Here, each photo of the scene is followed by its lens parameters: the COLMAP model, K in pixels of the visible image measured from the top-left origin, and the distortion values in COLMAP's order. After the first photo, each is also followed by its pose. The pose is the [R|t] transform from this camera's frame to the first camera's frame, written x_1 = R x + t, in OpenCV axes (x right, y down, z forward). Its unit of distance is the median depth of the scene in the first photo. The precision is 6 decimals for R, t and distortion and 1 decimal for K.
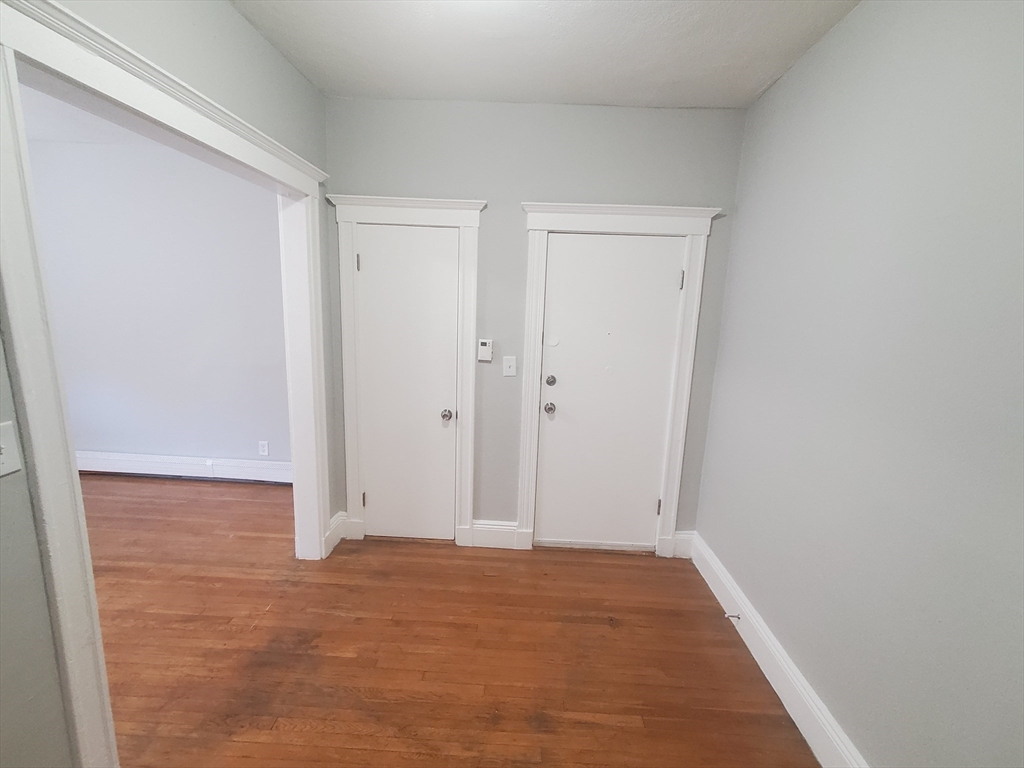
lens RADIAL K [[492.9, 0, 506.3], [0, 492.9, 400.7], [0, 0, 1]] dist [0.009055, -0.000113]
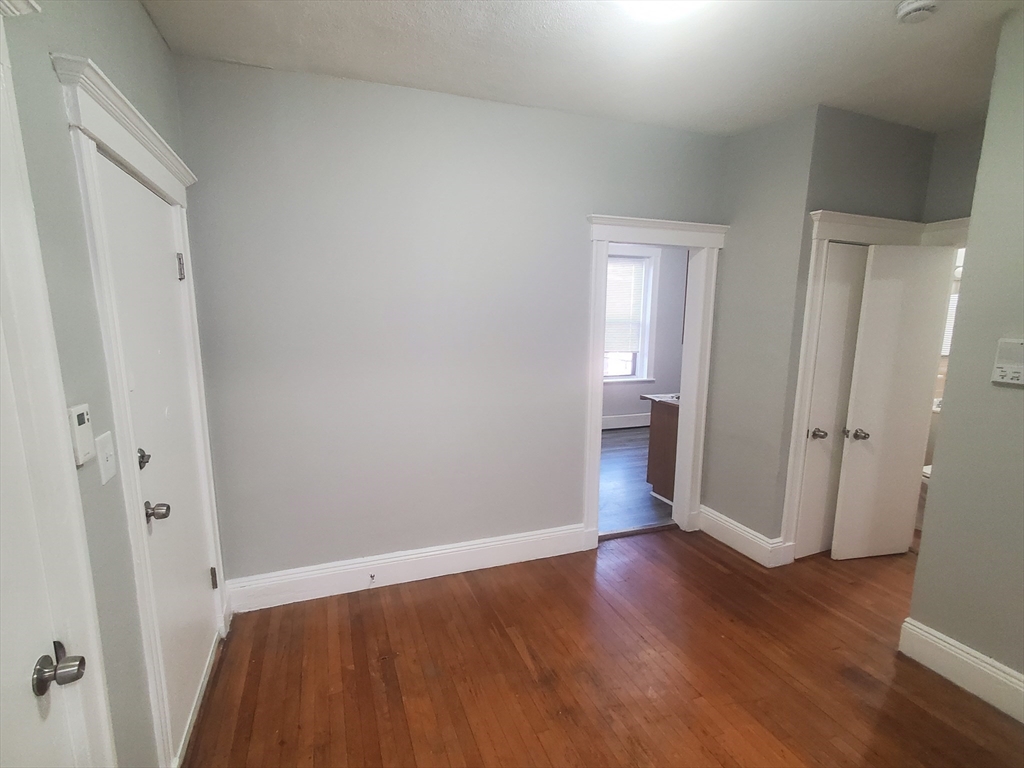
lens RADIAL K [[492.9, 0, 506.3], [0, 492.9, 400.7], [0, 0, 1]] dist [0.009055, -0.000113]
pose [[-0.386942, -0.198052, 0.900584, -0.724368], [0.168940, 0.944904, 0.280385, -0.255398], [-0.906496, 0.260638, -0.332164, 1.219484]]
